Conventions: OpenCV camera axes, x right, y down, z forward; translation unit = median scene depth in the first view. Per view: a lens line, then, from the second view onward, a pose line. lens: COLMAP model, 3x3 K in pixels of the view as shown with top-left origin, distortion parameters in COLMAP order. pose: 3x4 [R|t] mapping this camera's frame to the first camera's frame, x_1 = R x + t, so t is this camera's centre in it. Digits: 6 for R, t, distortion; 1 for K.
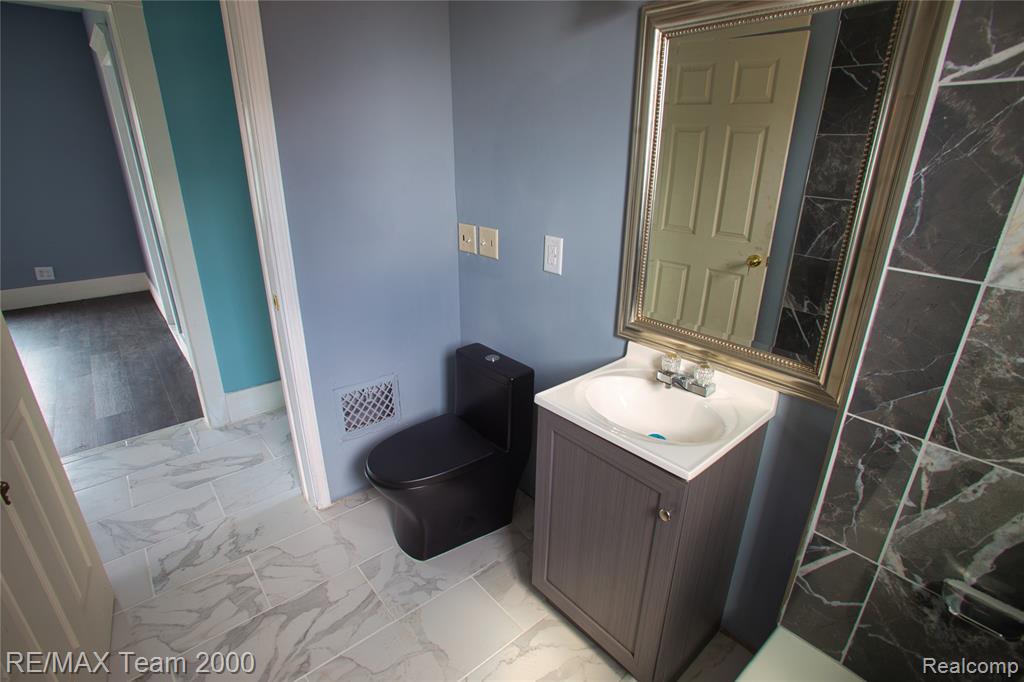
lens RADIAL K [[497.1, 0, 512.0], [0, 497.1, 341.0], [0, 0, 1]] dist [-0.084283, 0.040855]
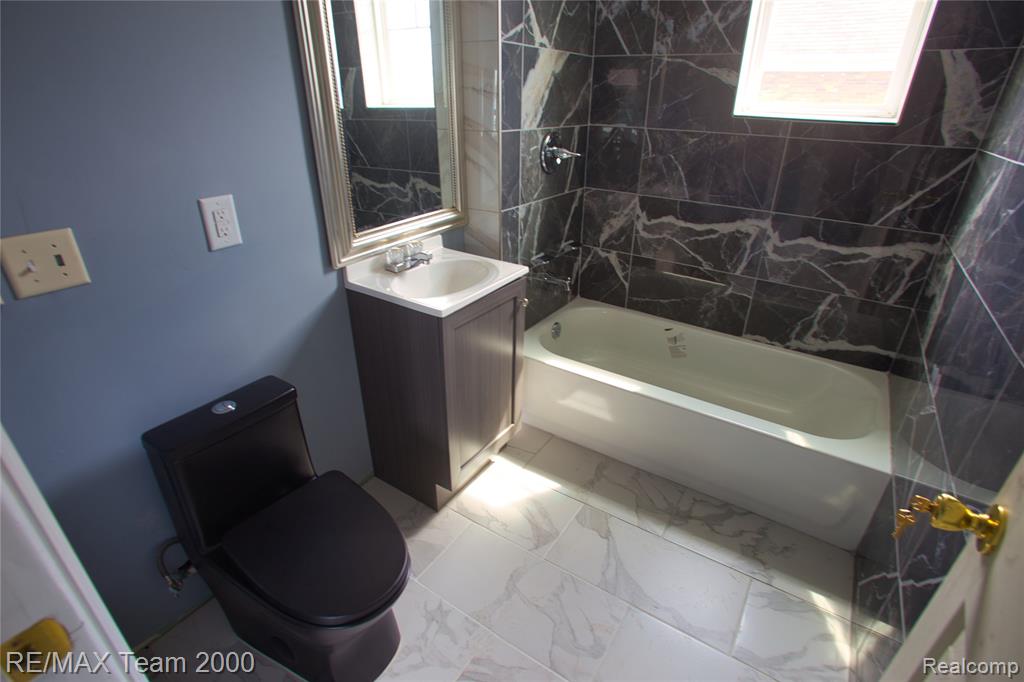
lens RADIAL K [[497.1, 0, 512.0], [0, 497.1, 341.0], [0, 0, 1]] dist [-0.084283, 0.040855]
pose [[-0.270488, -0.448160, 0.852050, -1.343215], [0.337350, 0.784804, 0.519883, -0.495882], [-0.901683, 0.428061, -0.061094, 1.397606]]
